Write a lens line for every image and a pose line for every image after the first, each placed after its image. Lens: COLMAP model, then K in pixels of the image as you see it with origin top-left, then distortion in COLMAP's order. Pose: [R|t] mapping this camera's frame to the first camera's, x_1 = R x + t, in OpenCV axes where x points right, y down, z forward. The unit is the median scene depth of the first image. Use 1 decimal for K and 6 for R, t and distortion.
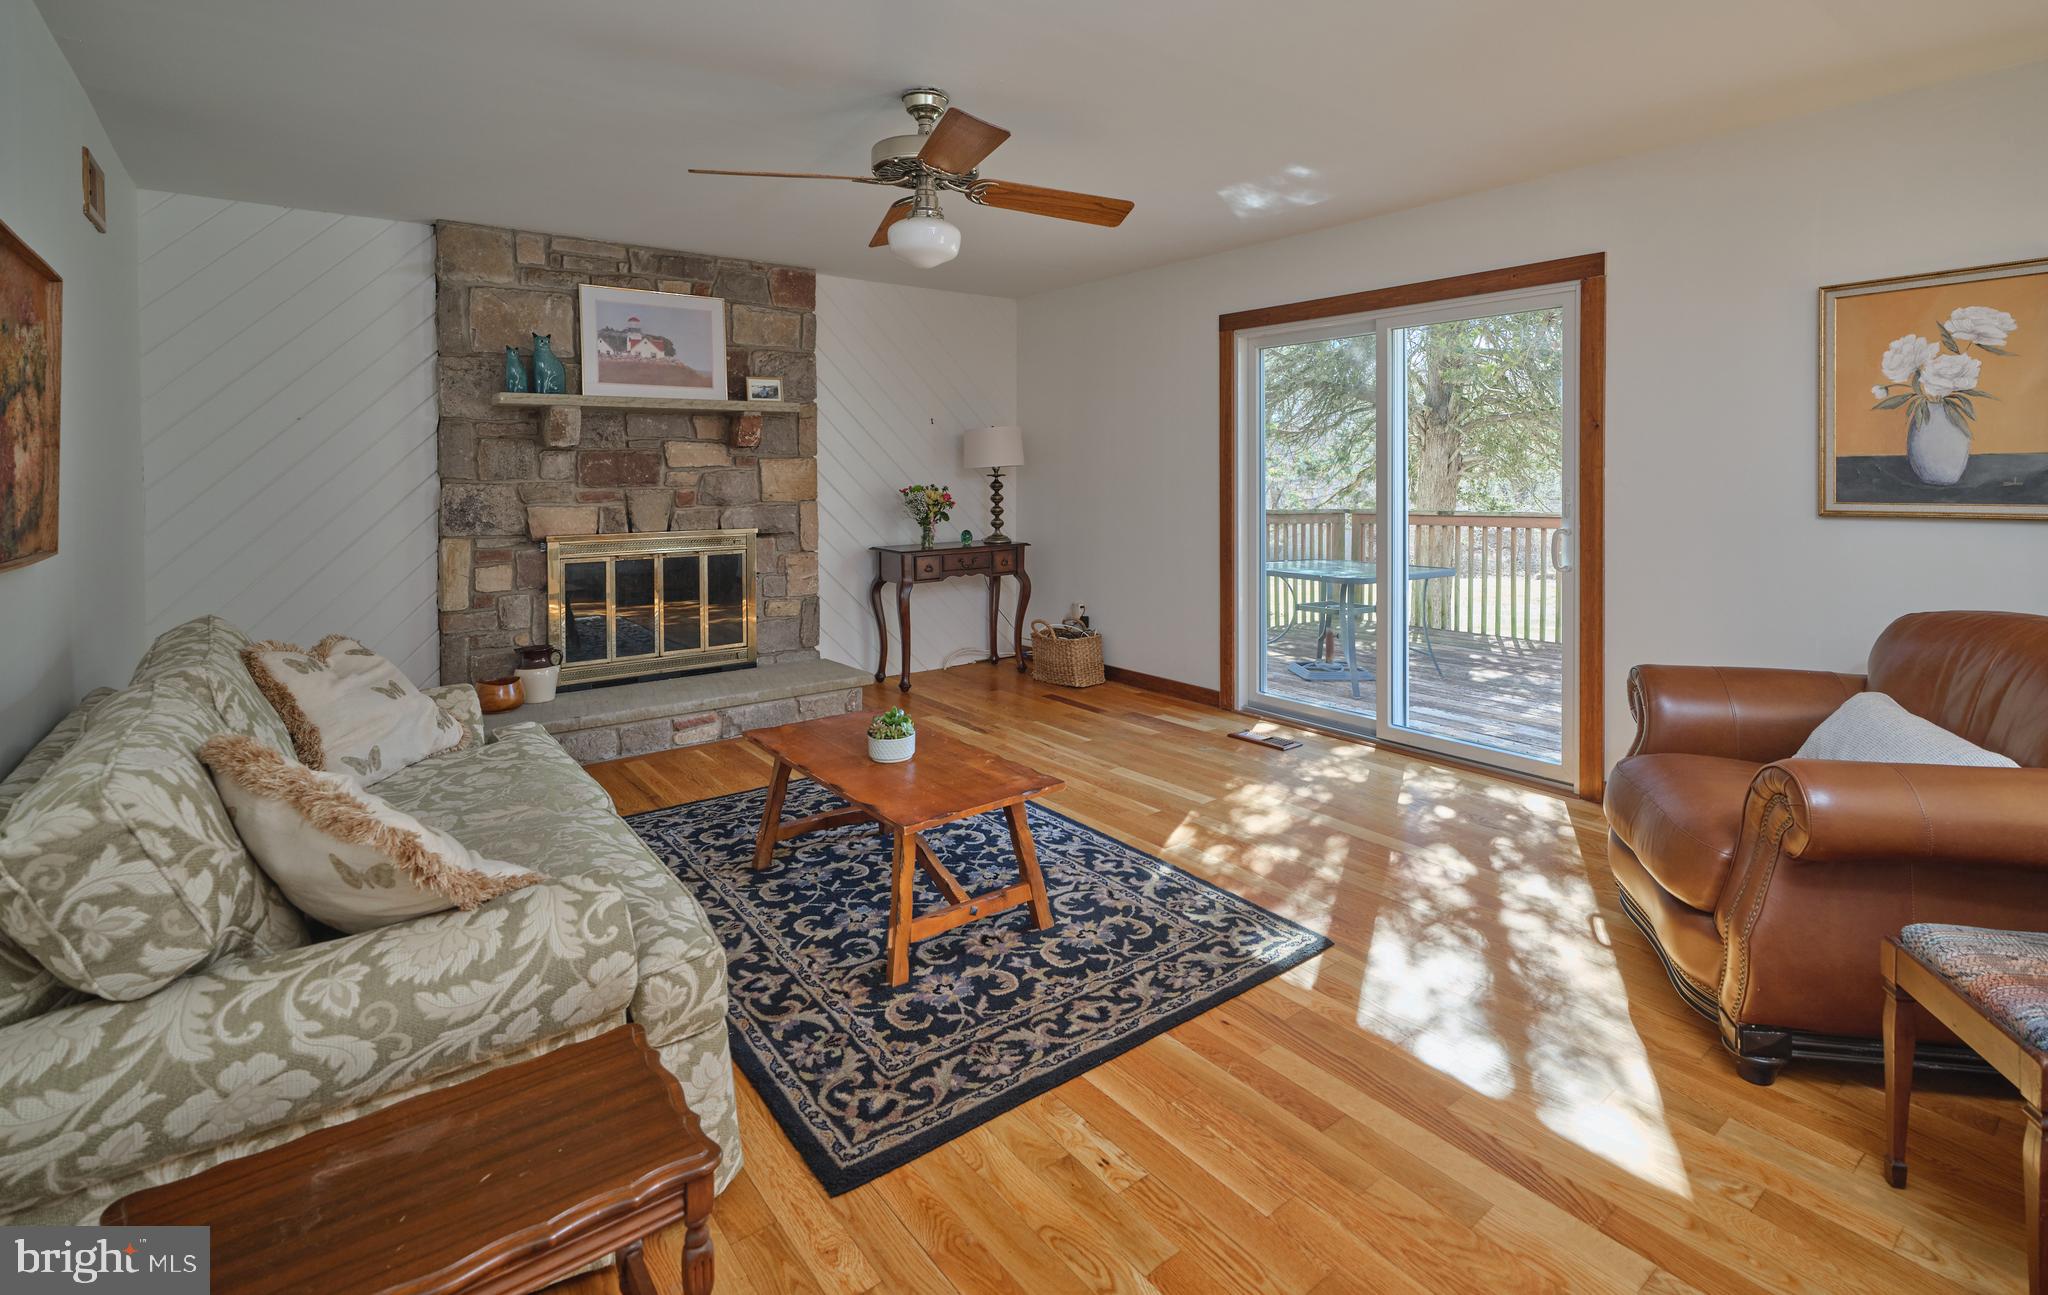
lens RADIAL K [[961.9, 0, 1070.1], [0, 961.9, 494.3], [0, 0, 1]] dist [0.003742, 0.000316]
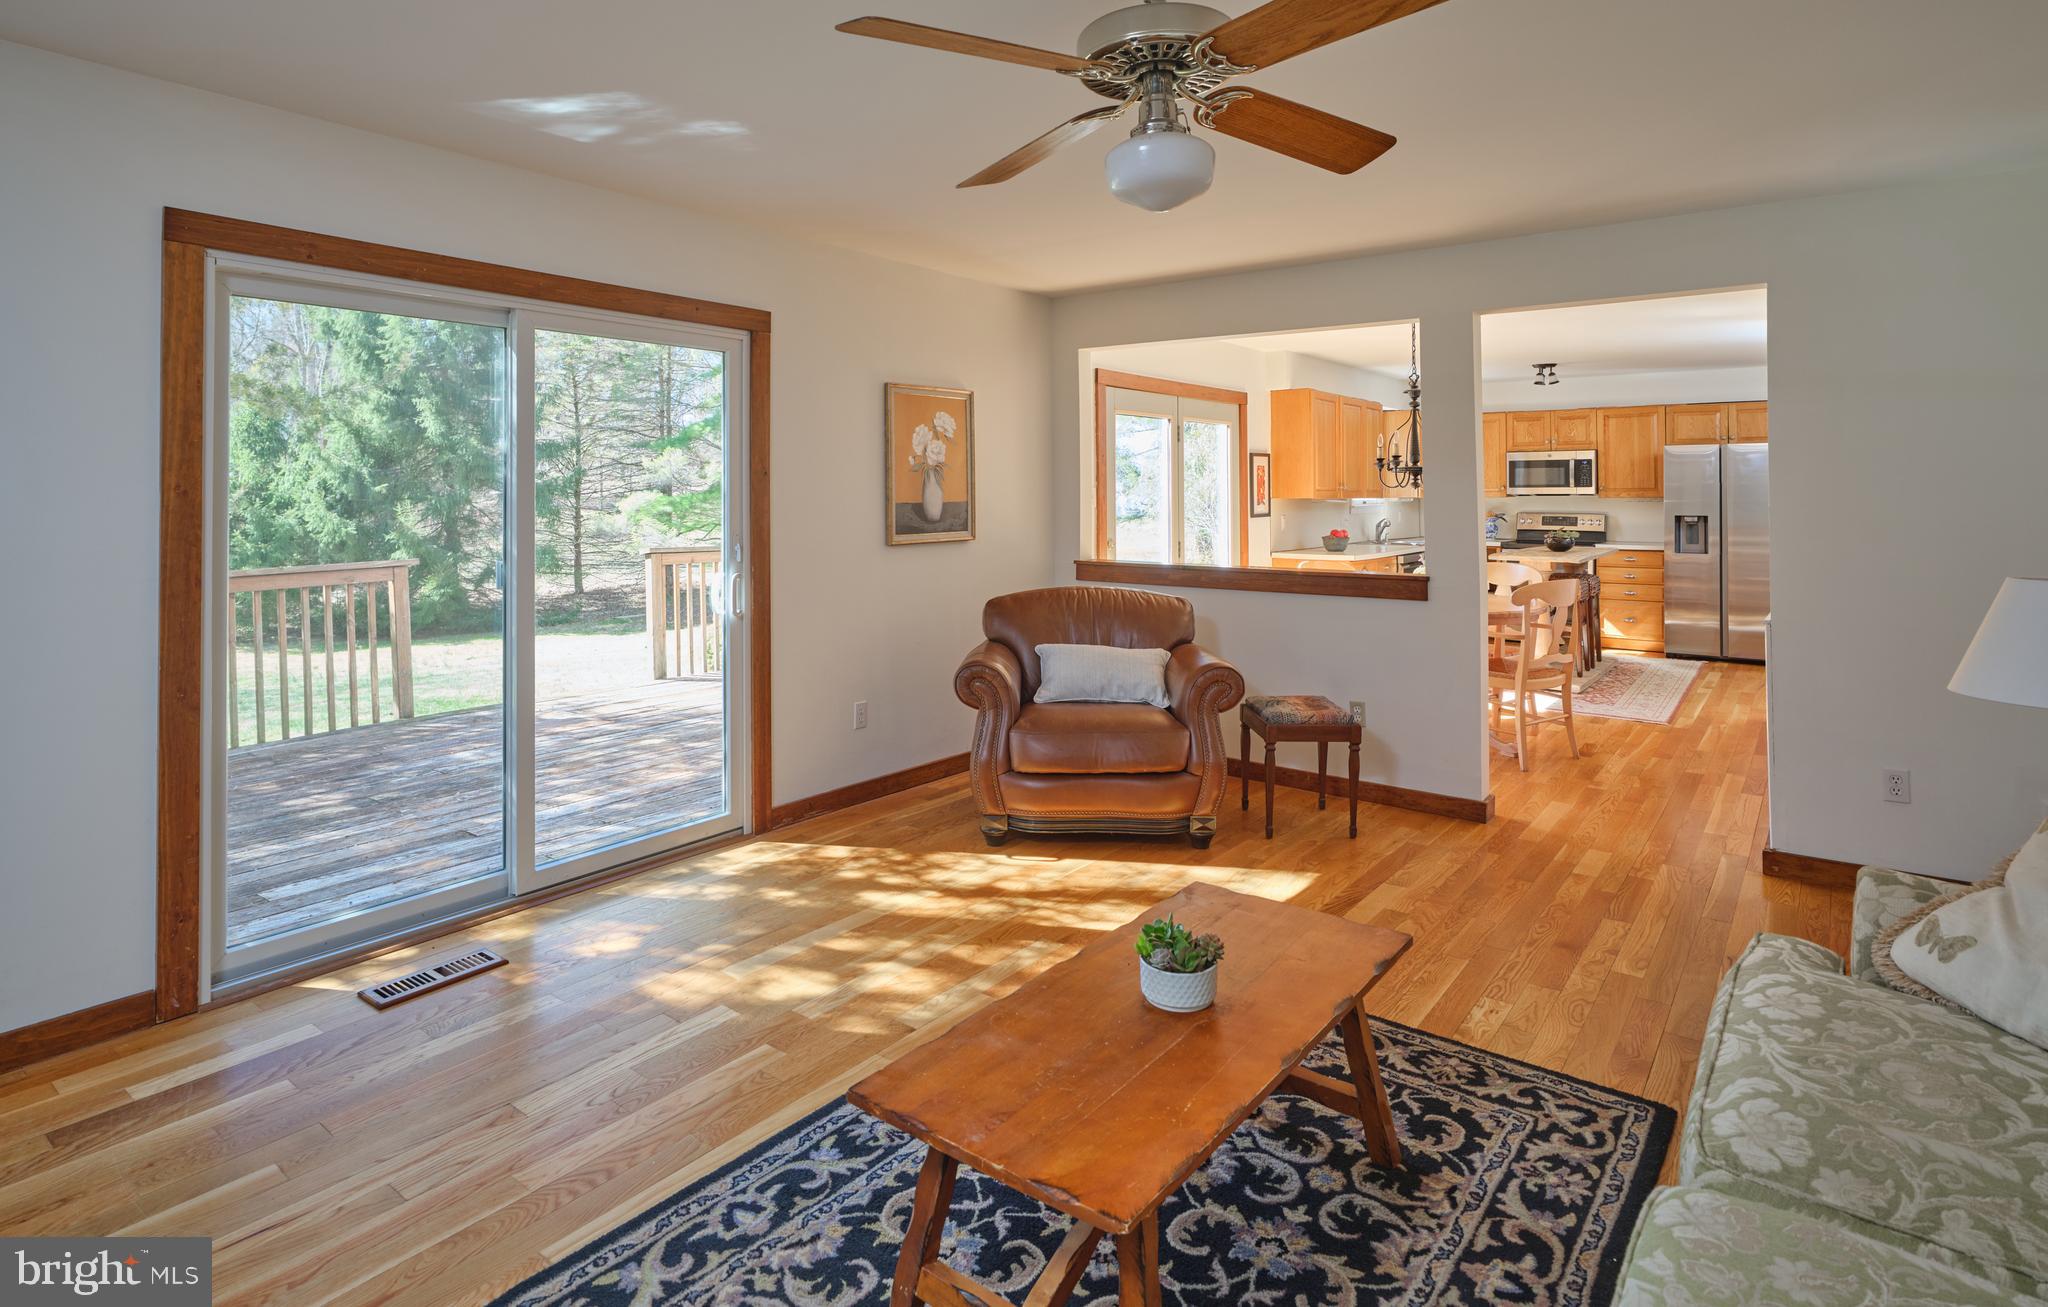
lens RADIAL K [[1022.3, 0, 1039.1], [0, 1022.3, 490.4], [0, 0, 1]] dist [-0.000394, -0.002822]
pose [[-0.222210, 0.014938, 0.974884, -0.490746], [0.032336, 0.999445, -0.007944, -0.025696], [-0.974463, 0.029759, -0.222569, 0.753251]]
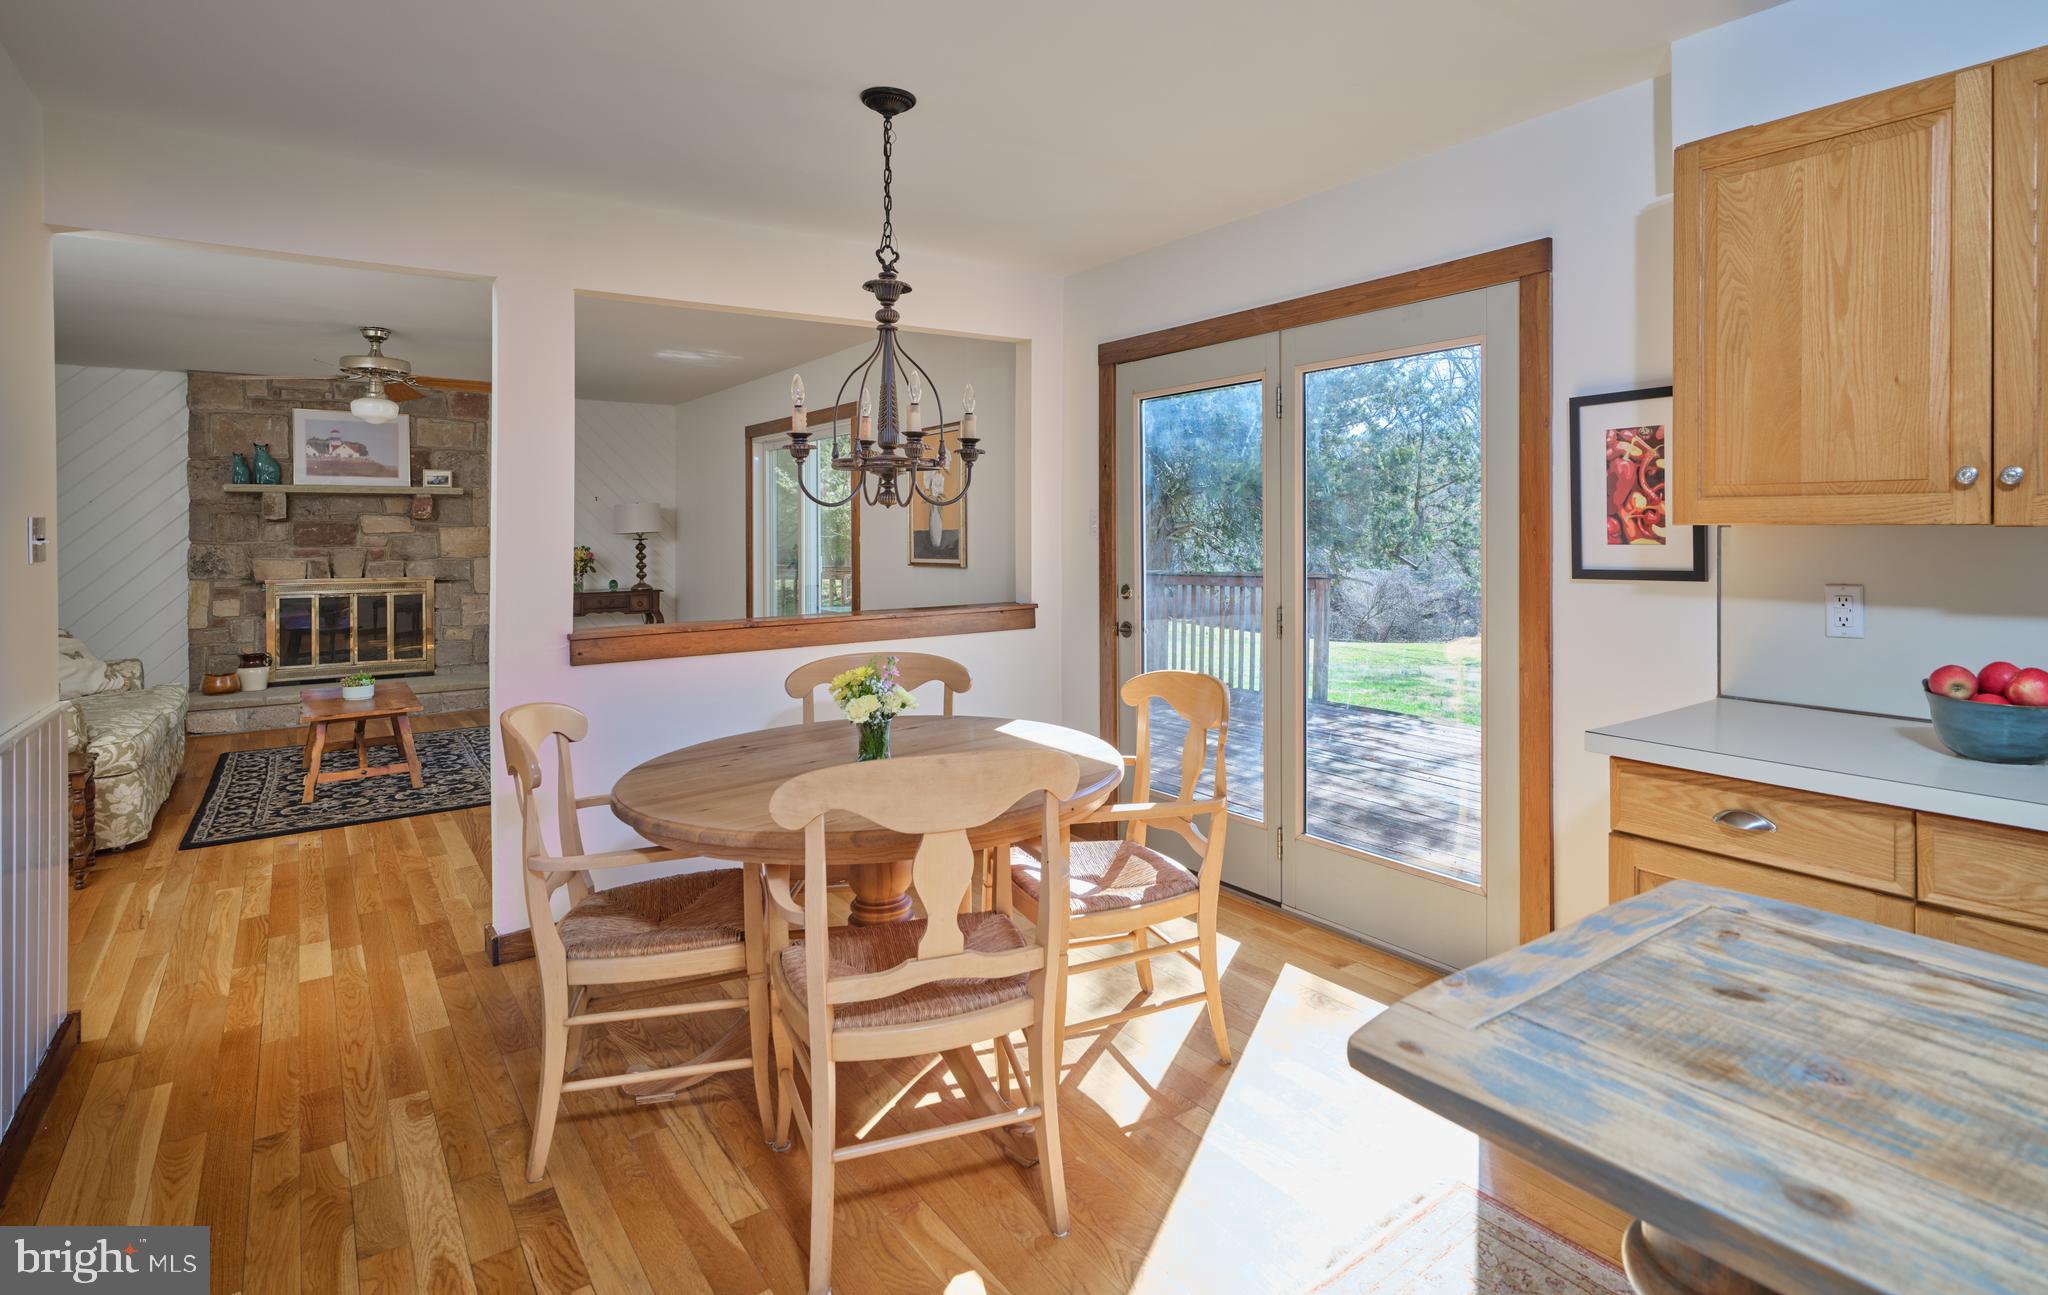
lens RADIAL K [[1043.3, 0, 1079.9], [0, 1043.3, 535.9], [0, 0, 1]] dist [0.000113, 0.002346]
pose [[0.999198, 0.002835, -0.039947, 0.775566], [-0.003645, 0.999789, -0.020221, 0.004003], [0.039881, 0.020351, 0.998997, -0.556714]]
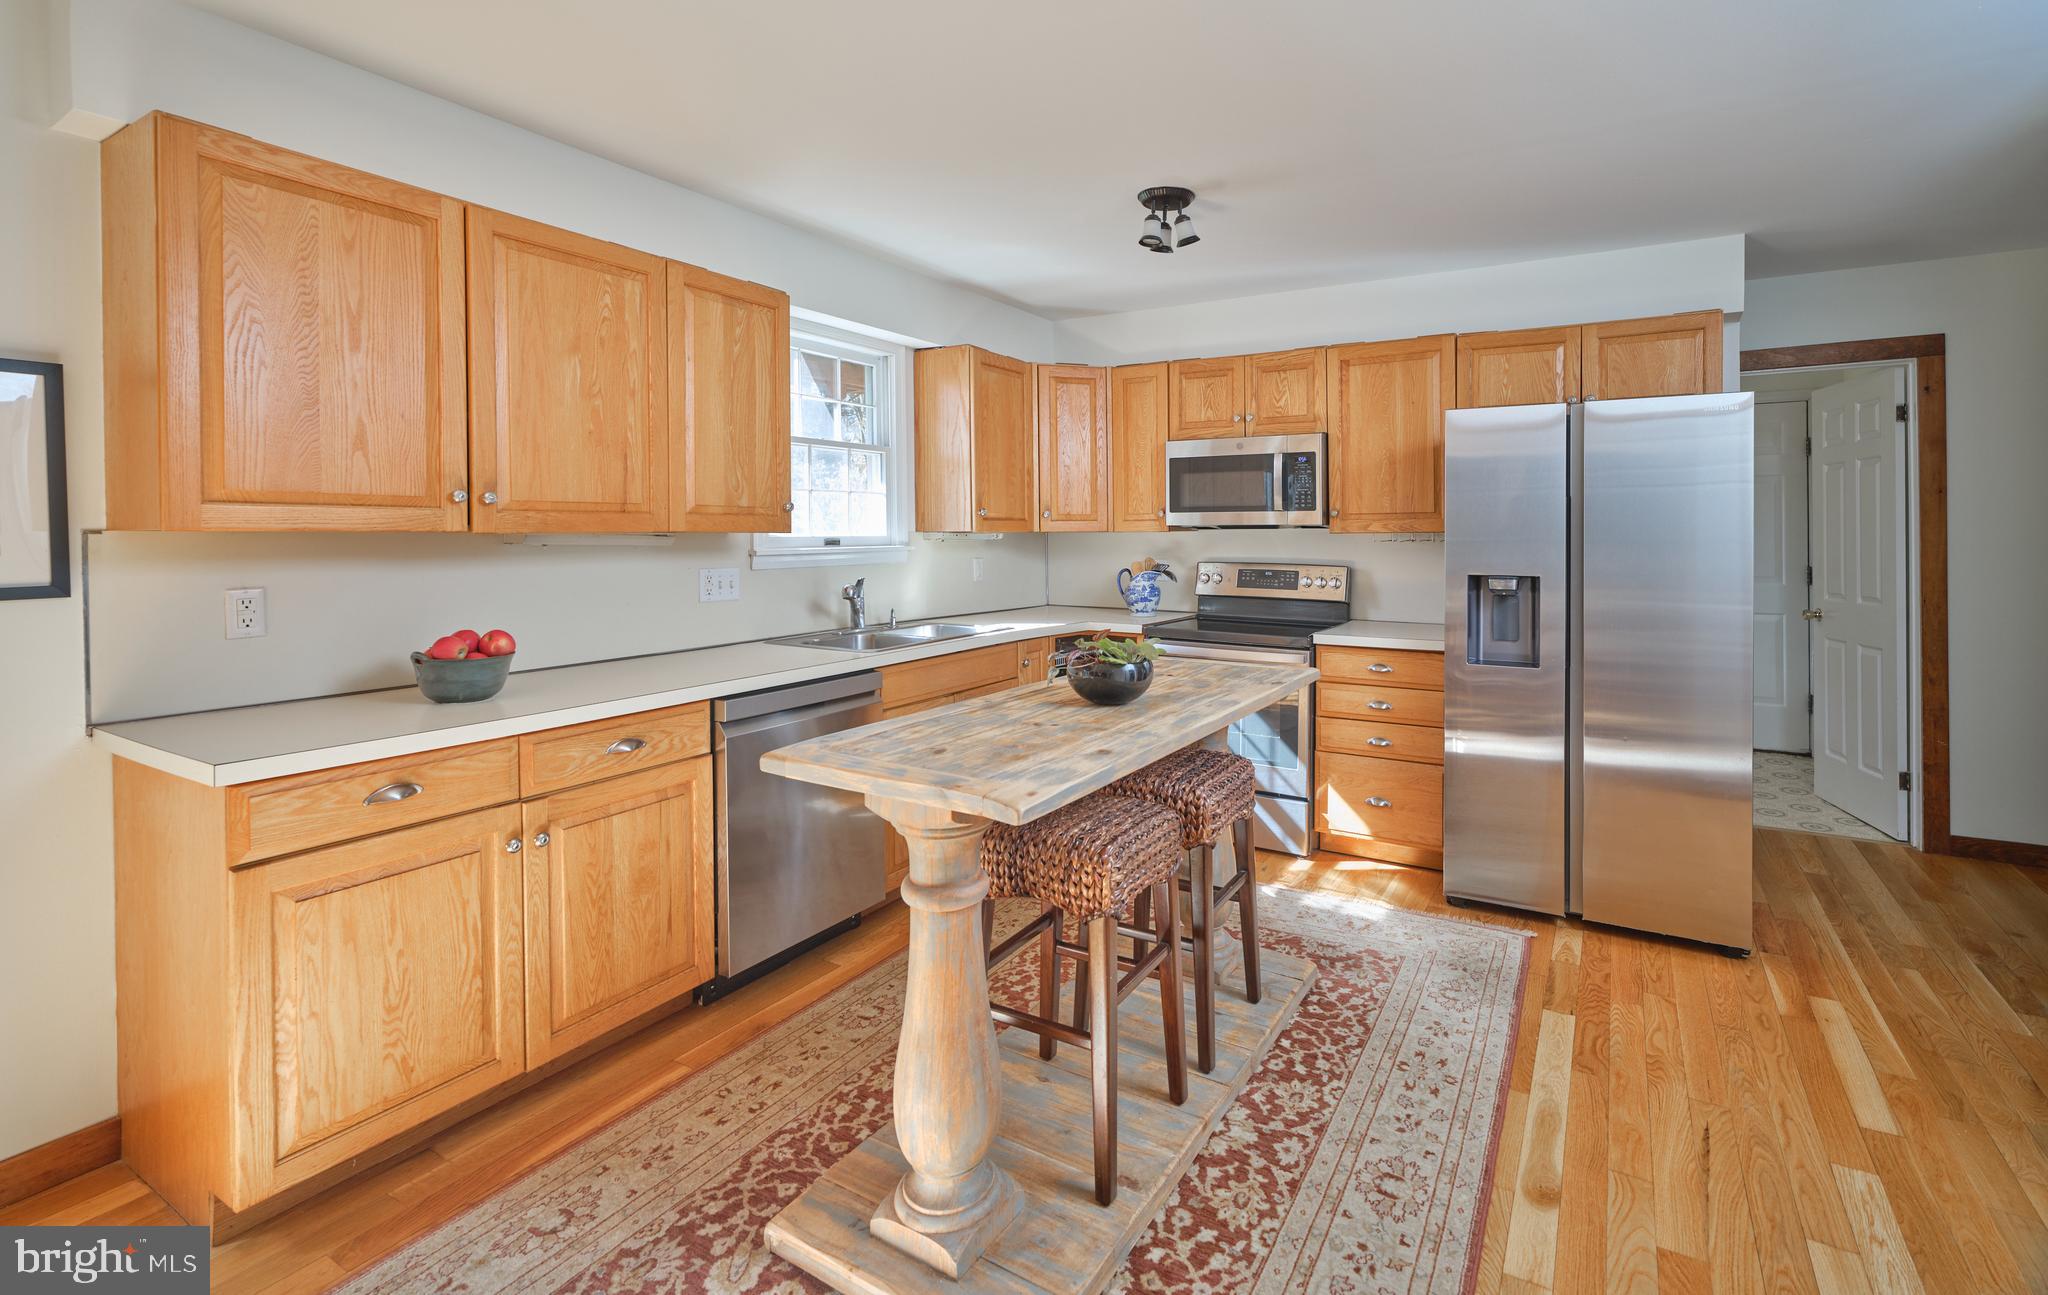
lens RADIAL K [[913.2, 0, 1130.8], [0, 913.2, 536.8], [0, 0, 1]] dist [-0.000773, 0.000264]
pose [[-0.384122, 0.005871, 0.923264, 0.519622], [0.031630, 0.999476, 0.006804, 0.000846], [-0.922741, 0.031817, -0.384106, -0.281695]]
